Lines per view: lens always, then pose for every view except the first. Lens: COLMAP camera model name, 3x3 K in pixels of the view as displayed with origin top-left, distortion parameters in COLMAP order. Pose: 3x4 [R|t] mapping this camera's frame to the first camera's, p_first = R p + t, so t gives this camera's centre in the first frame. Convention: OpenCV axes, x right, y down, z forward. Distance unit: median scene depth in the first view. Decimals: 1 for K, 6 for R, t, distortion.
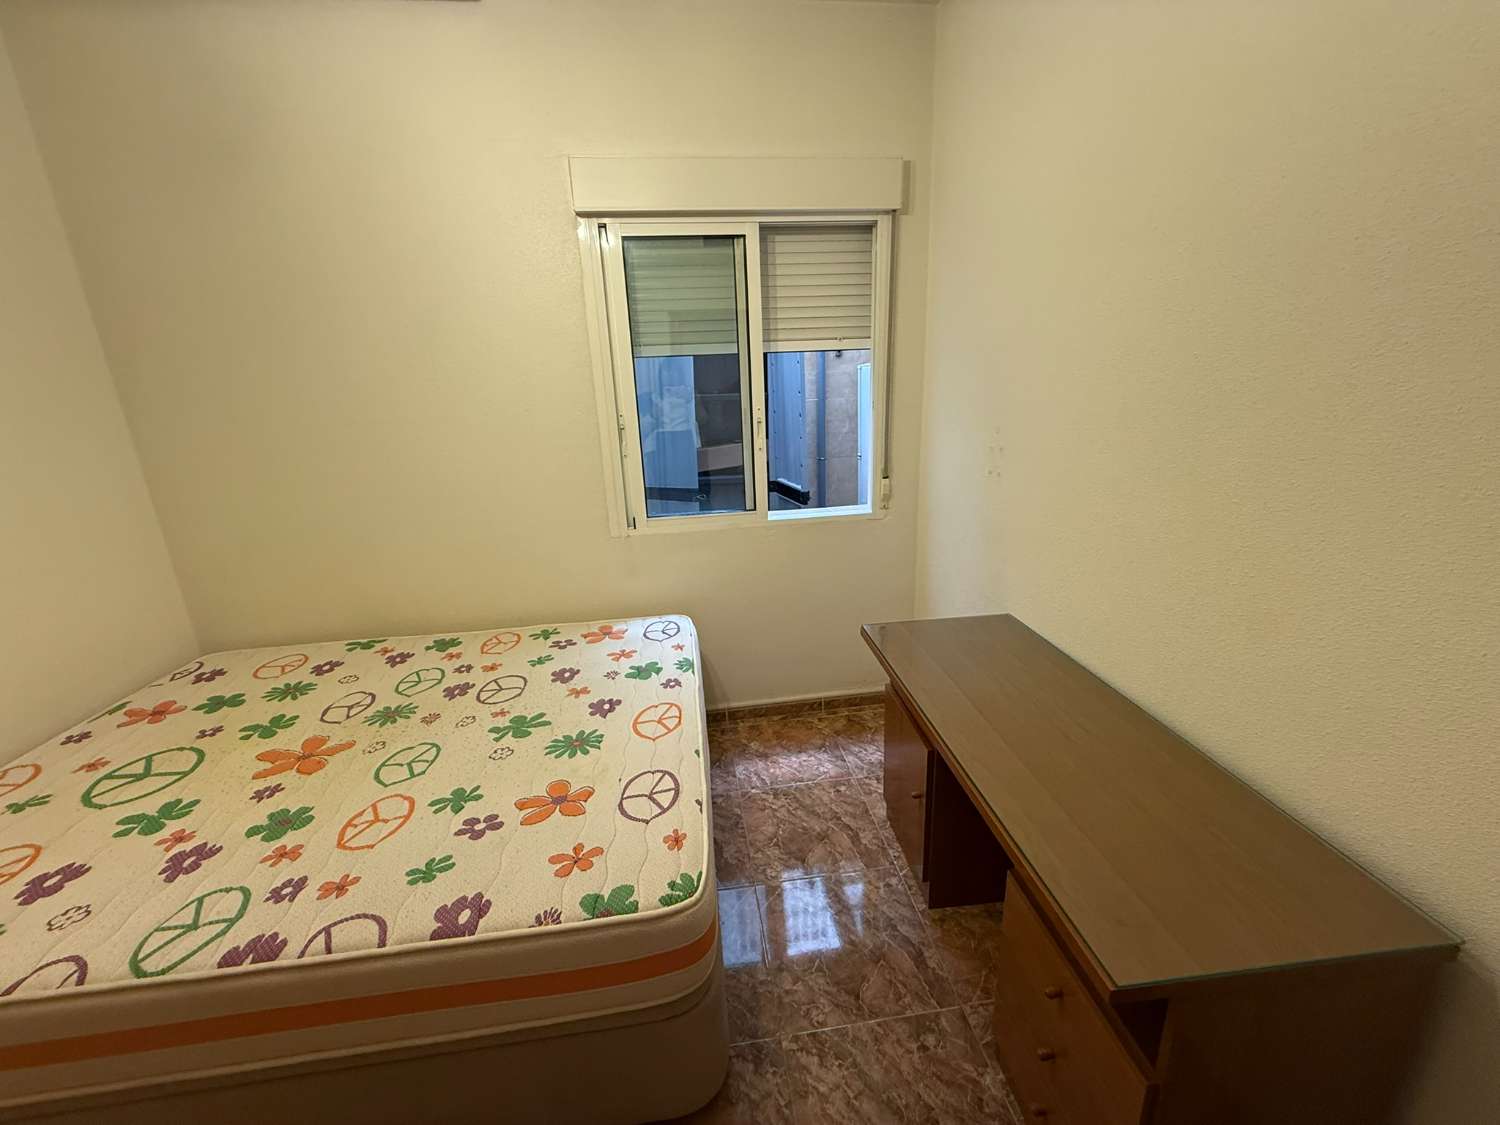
lens RADIAL K [[595.9, 0, 750.0], [0, 595.9, 561.4], [0, 0, 1]] dist [-0.001497, 0.000881]
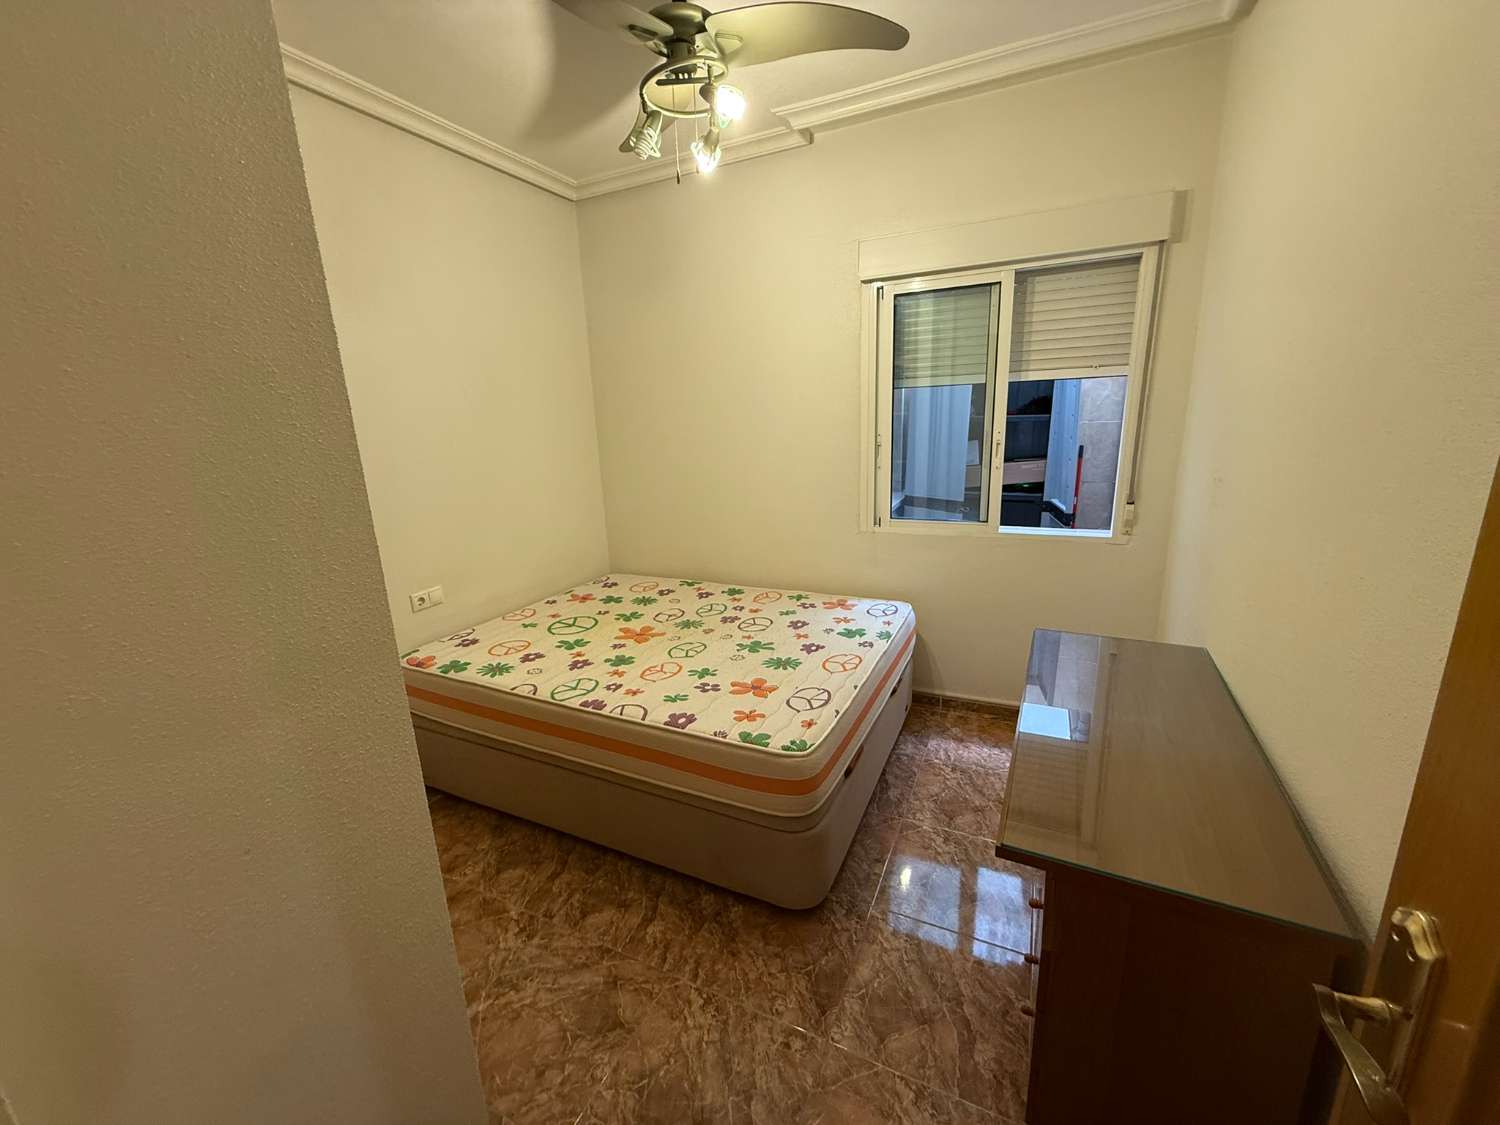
lens RADIAL K [[595.9, 0, 749.6], [0, 595.9, 562.2], [0, 0, 1]] dist [-0.001497, 0.000881]
pose [[0.840594, 0.137858, -0.523829, 0.299570], [-0.147861, 0.988742, 0.022938, 0.037305], [0.521094, 0.058172, 0.851514, -0.229484]]
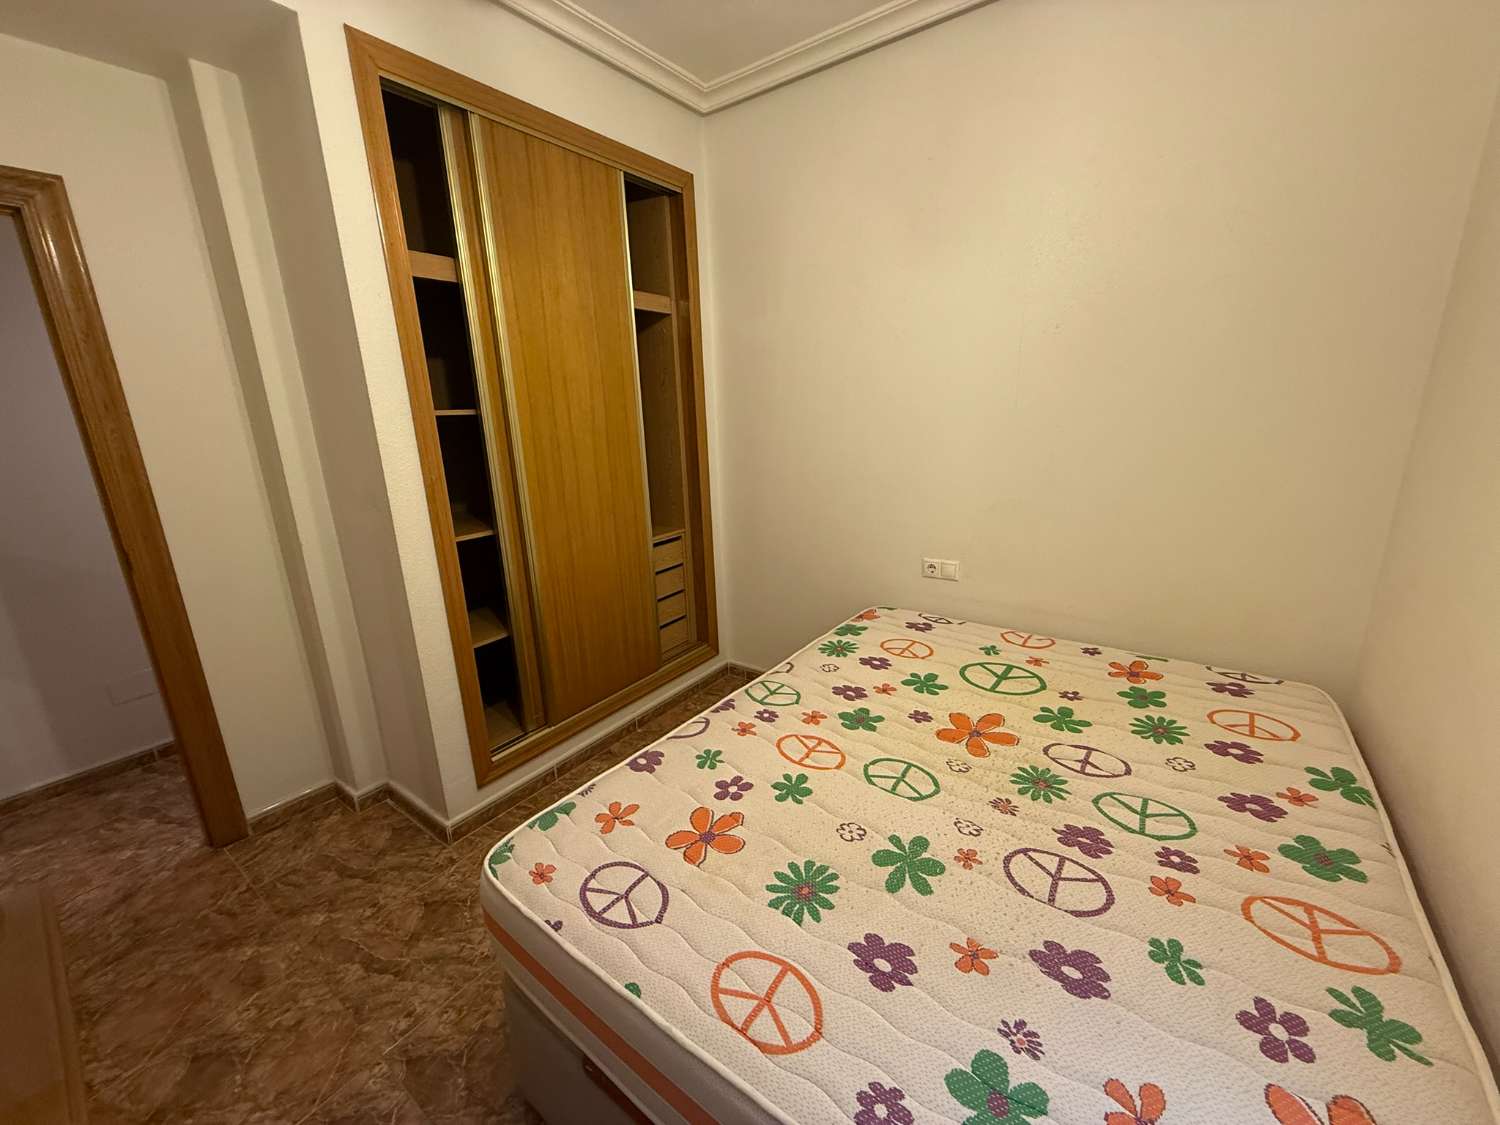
lens RADIAL K [[595.9, 0, 748.9], [0, 595.9, 559.1], [0, 0, 1]] dist [-0.001497, 0.000881]
pose [[-0.684346, 0.244568, -0.686918, 0.111386], [-0.144645, 0.877815, 0.456638, -0.281453], [0.714667, 0.411858, -0.565354, 0.989798]]
